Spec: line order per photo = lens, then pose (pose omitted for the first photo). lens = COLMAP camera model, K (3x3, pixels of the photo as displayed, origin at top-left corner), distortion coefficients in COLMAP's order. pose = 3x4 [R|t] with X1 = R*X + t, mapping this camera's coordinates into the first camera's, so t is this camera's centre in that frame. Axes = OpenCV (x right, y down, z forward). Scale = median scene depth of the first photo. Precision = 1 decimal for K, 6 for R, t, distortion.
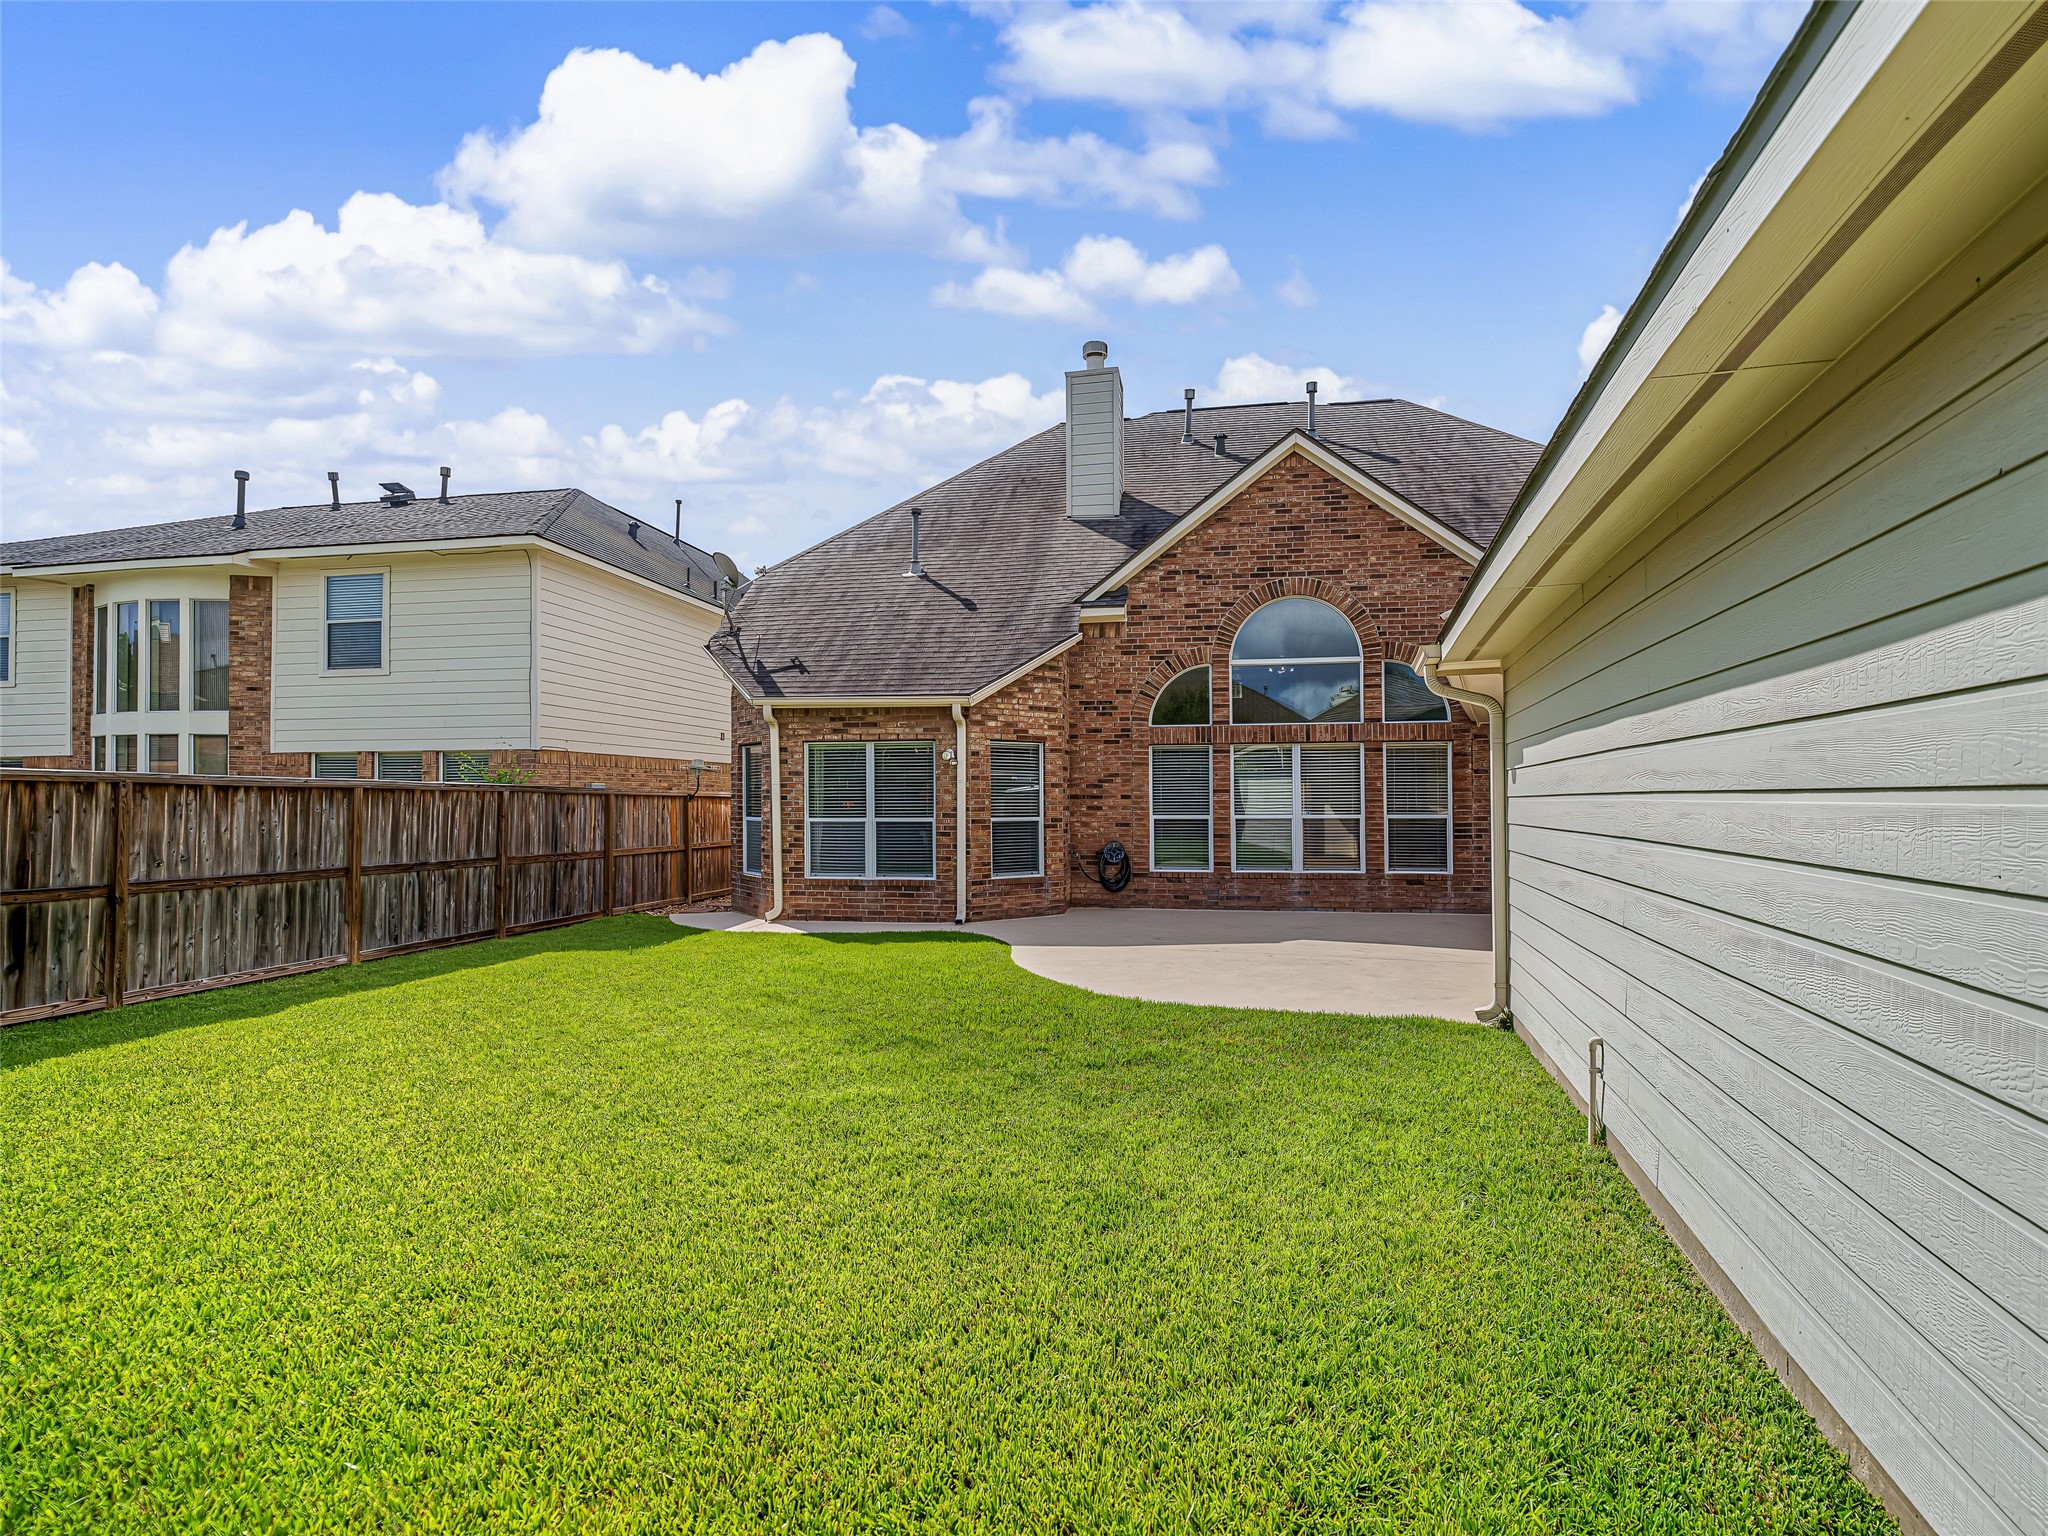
lens RADIAL K [[1027.7, 0, 1014.2], [0, 1027.7, 787.7], [0, 0, 1]] dist [0.002447, 0.000064]
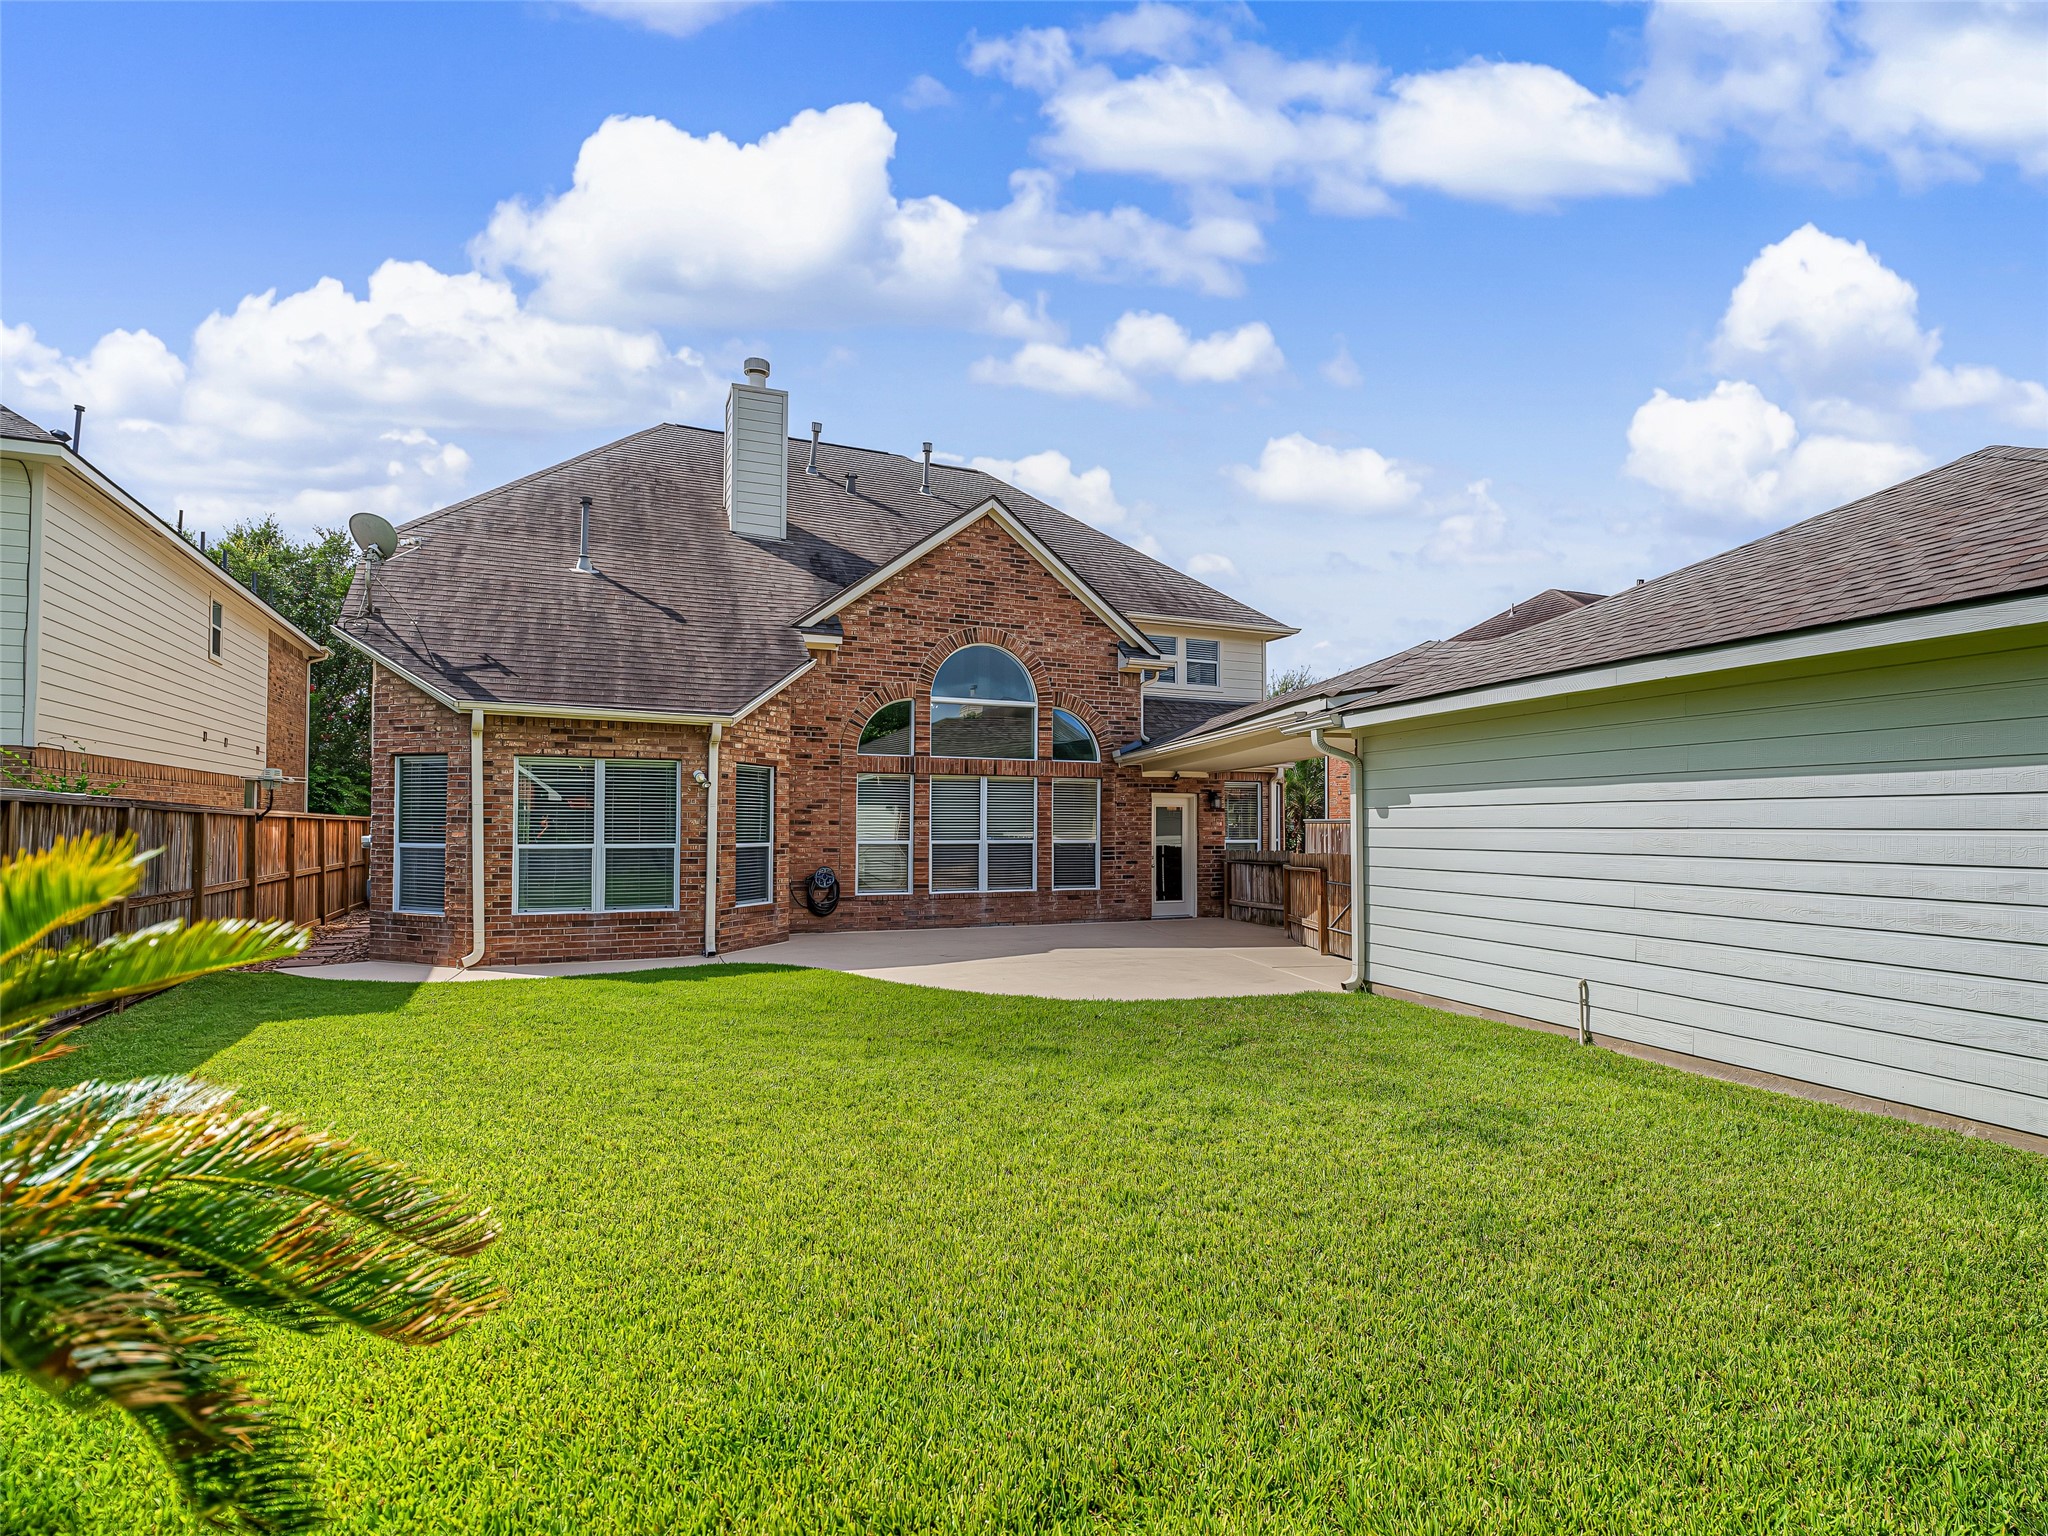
lens RADIAL K [[1050.2, 0, 1020.9], [0, 1050.2, 799.2], [0, 0, 1]] dist [0.003896, -0.014873]
pose [[0.827210, 0.021528, 0.561480, -0.336857], [-0.014474, 0.999751, -0.017009, 0.000632], [-0.561707, 0.005943, 0.827315, 0.038373]]
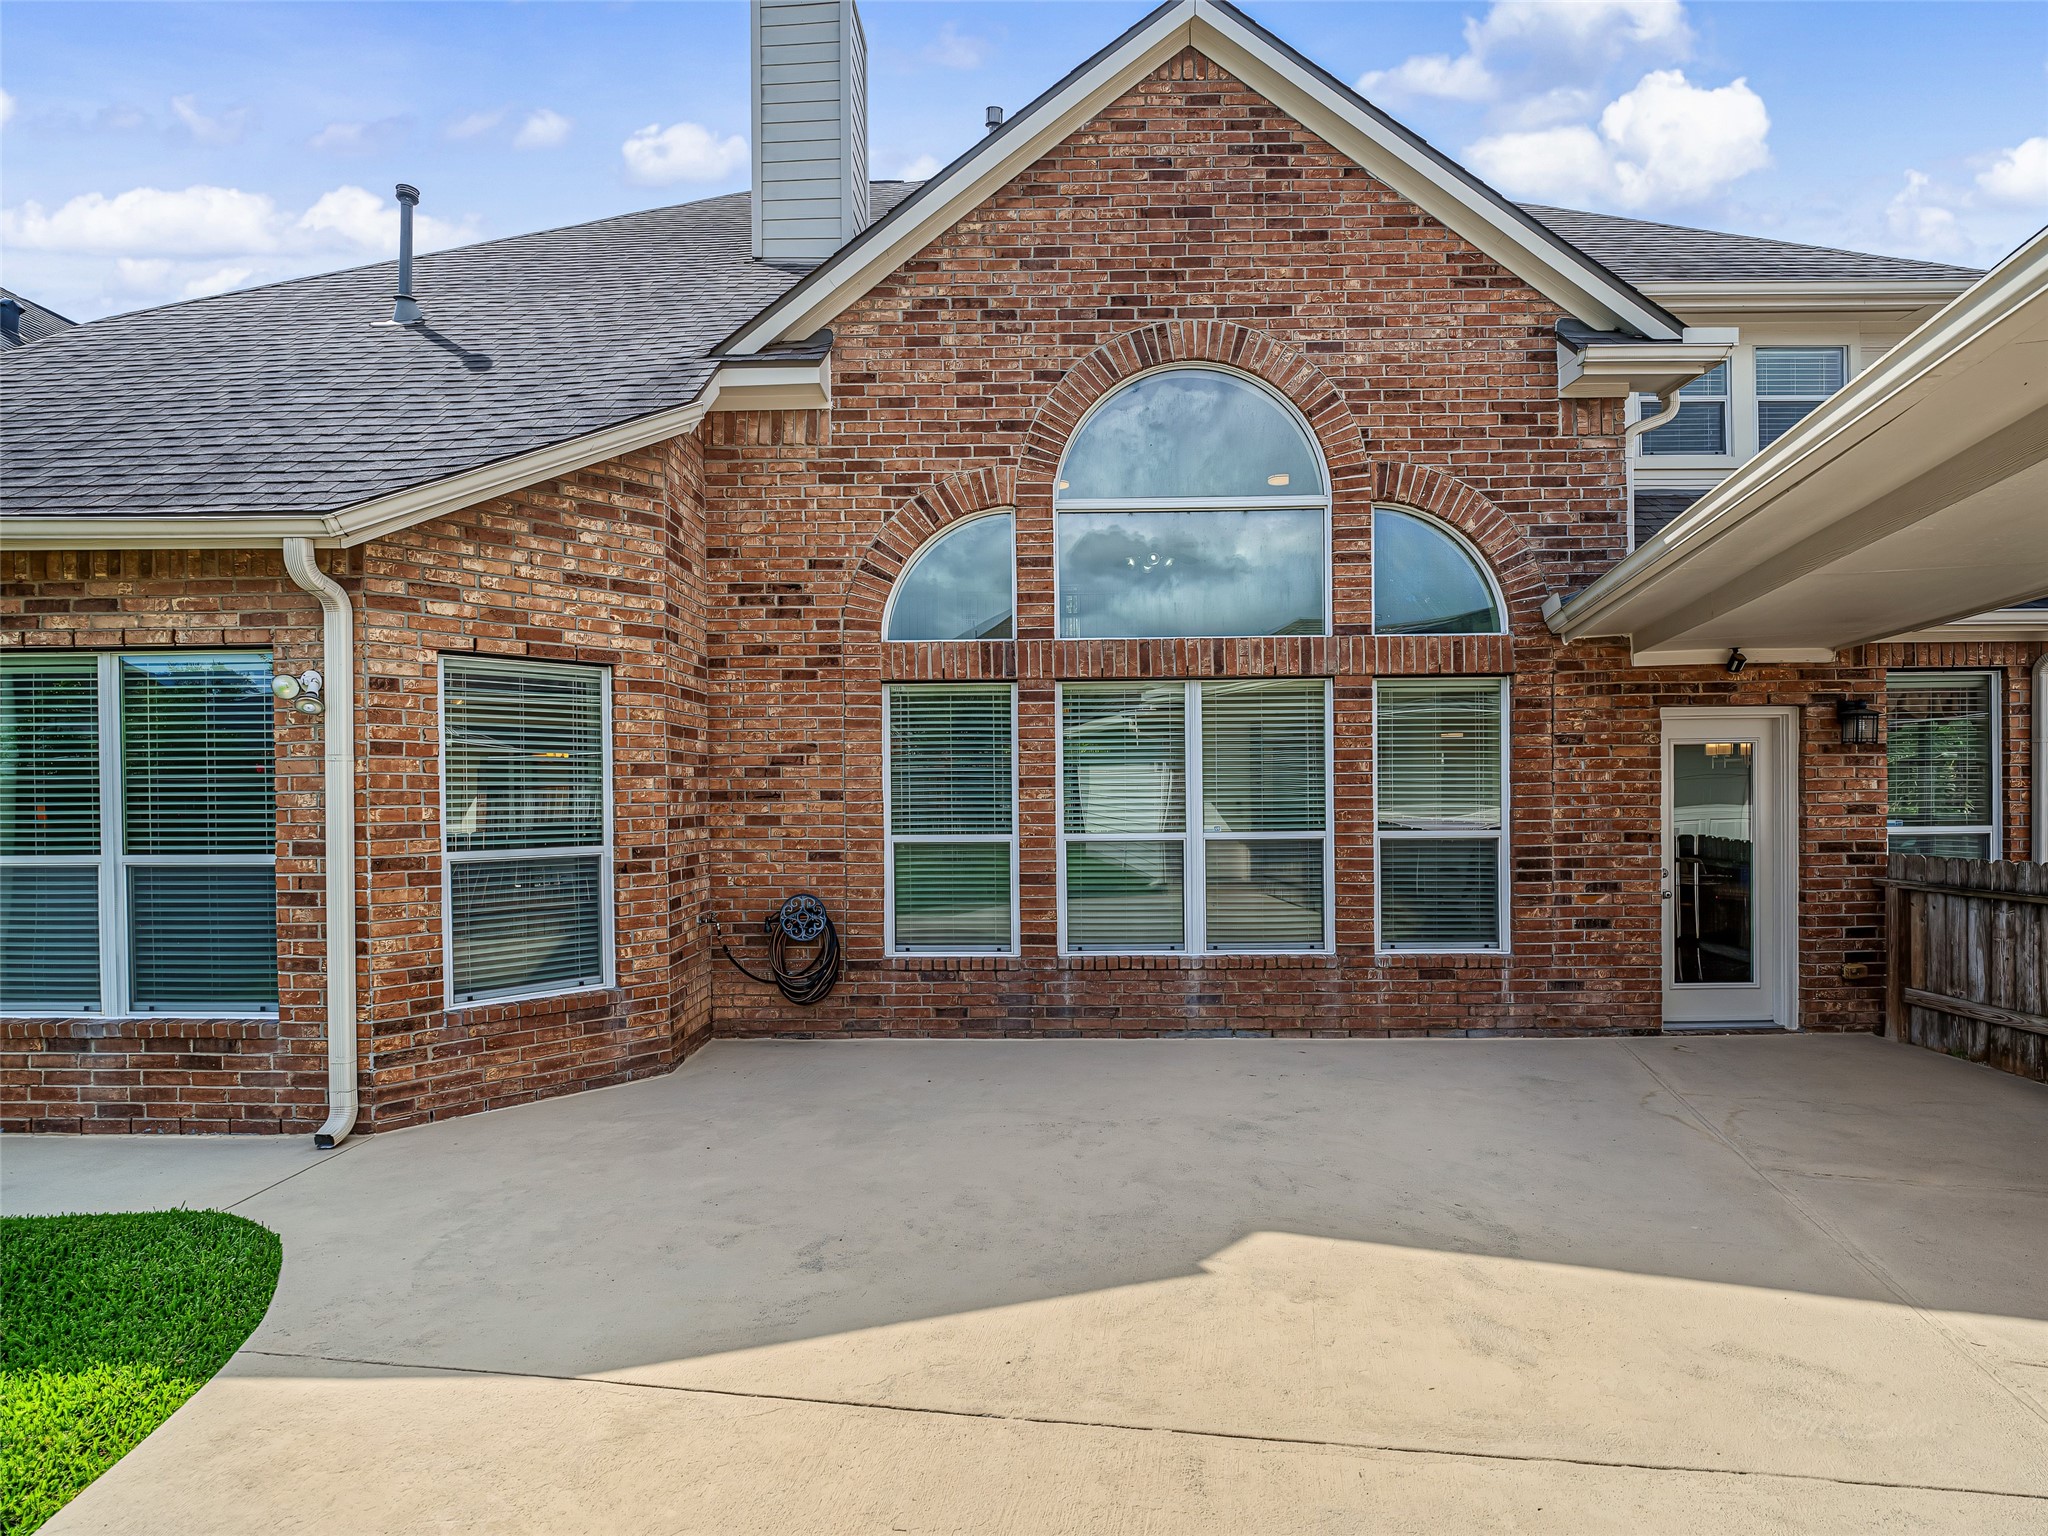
lens RADIAL K [[1050.2, 0, 1020.9], [0, 1050.2, 799.2], [0, 0, 1]] dist [0.003896, -0.014873]
pose [[0.987718, -0.004892, 0.156171, 0.124350], [0.002152, 0.999841, 0.017712, 0.002509], [-0.156233, -0.017159, 0.987571, 0.550233]]
